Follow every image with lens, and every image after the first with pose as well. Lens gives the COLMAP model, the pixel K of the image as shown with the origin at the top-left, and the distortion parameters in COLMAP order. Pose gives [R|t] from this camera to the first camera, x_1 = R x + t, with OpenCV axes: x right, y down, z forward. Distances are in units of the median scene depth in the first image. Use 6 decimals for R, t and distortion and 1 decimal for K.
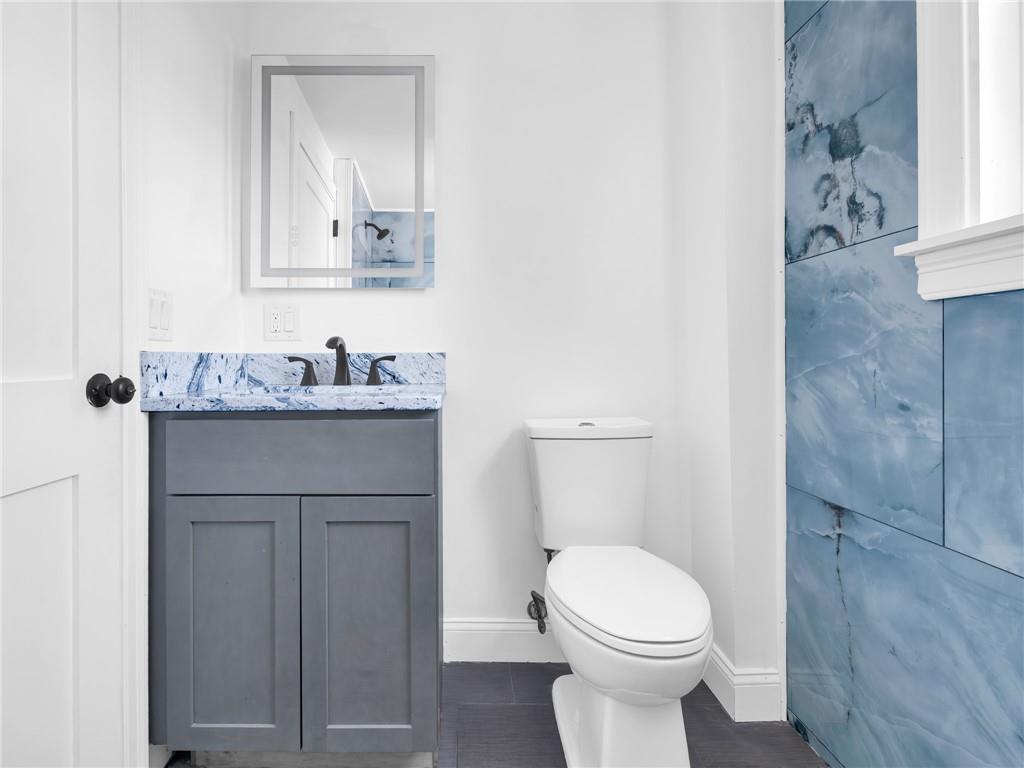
lens RADIAL K [[517.7, 0, 448.4], [0, 517.7, 357.4], [0, 0, 1]] dist [0.023437, -0.006635]
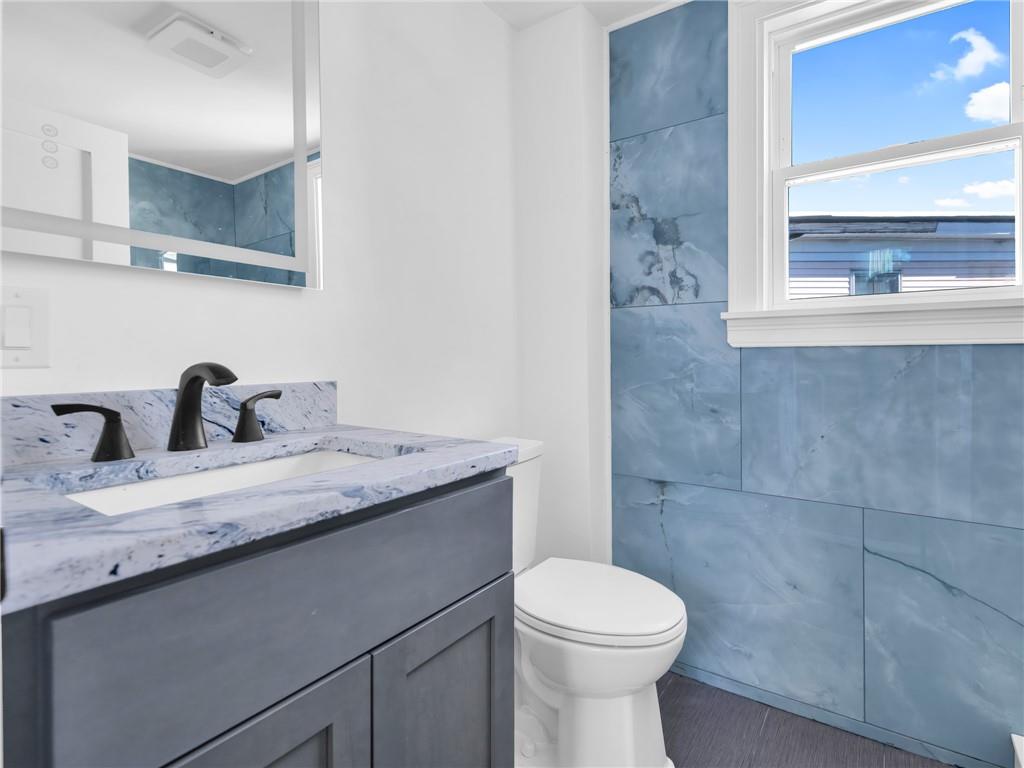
lens RADIAL K [[517.7, 0, 569.0], [0, 517.7, 355.2], [0, 0, 1]] dist [0.023437, -0.006635]
pose [[0.514380, 0.005112, 0.857547, -0.642628], [-0.002077, 0.999987, -0.004716, -0.060273], [-0.857560, 0.000645, 0.514384, 0.485162]]
